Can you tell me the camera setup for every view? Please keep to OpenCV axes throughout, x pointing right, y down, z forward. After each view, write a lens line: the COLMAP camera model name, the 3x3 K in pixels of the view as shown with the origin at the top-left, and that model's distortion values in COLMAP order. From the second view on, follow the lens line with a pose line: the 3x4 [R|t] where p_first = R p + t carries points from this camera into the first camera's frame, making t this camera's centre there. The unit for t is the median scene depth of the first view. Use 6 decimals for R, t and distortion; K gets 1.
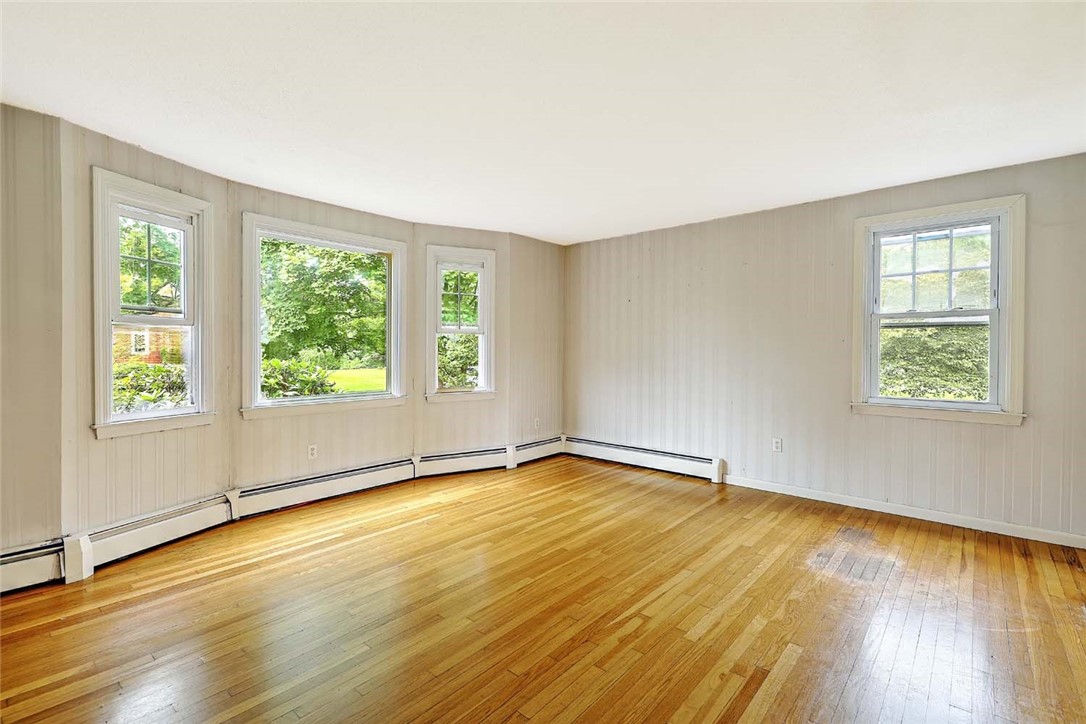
lens RADIAL K [[489.9, 0, 547.8], [0, 489.9, 357.9], [0, 0, 1]] dist [0.003334, -0.001287]
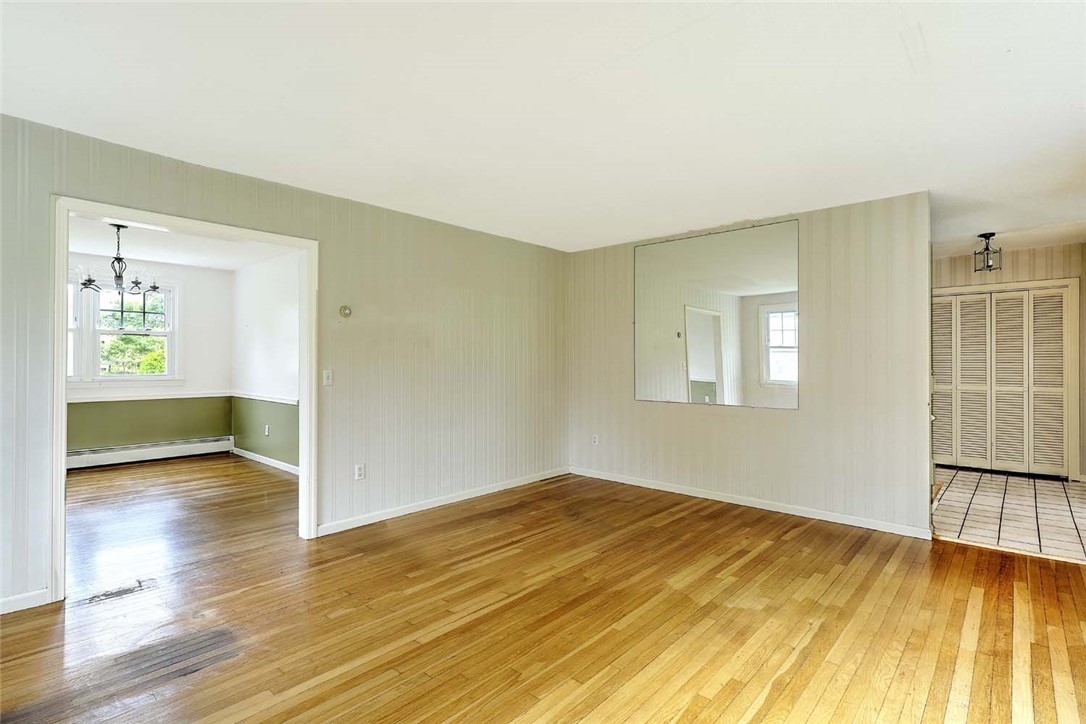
lens RADIAL K [[533.6, 0, 548.7], [0, 533.6, 360.3], [0, 0, 1]] dist [0.009764, -0.000282]
pose [[-0.999971, -0.002807, 0.007075, 0.056809], [-0.002704, 0.999890, 0.014573, -0.026400], [-0.007116, 0.014553, -0.999869, 1.406167]]
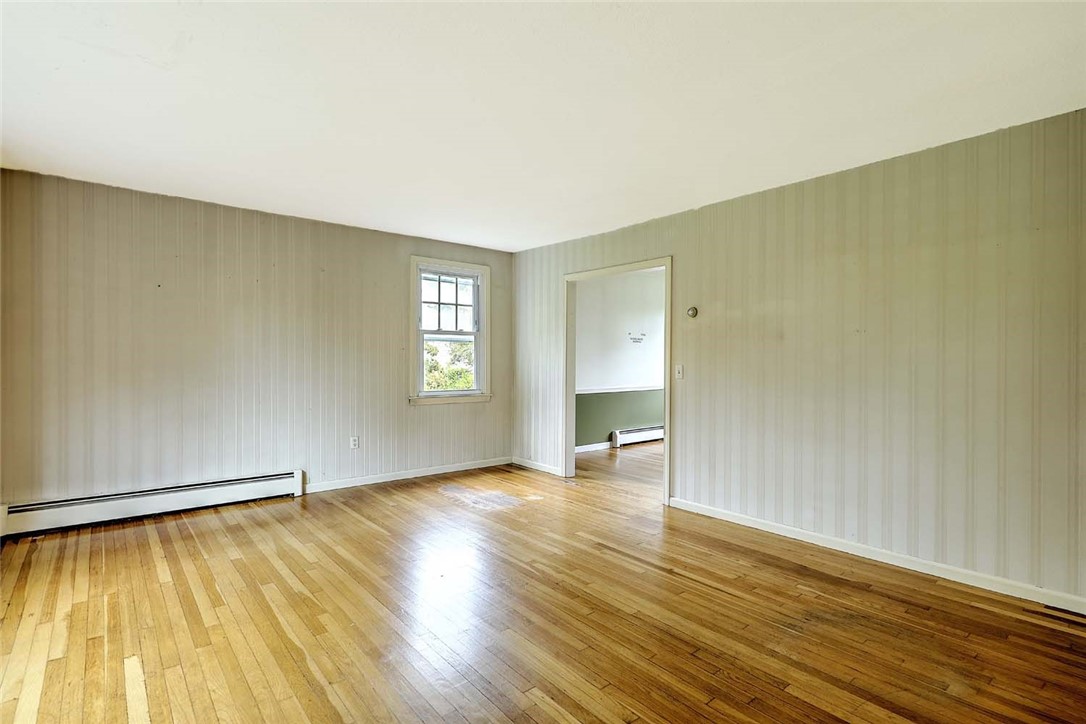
lens RADIAL K [[526.6, 0, 543.0], [0, 526.6, 362.0], [0, 0, 1]] dist [0.002119, -0.000410]
pose [[0.163892, -0.007572, 0.986449, -0.732754], [0.008896, 0.999941, 0.006198, -0.008110], [-0.986438, 0.007760, 0.163949, 0.458911]]
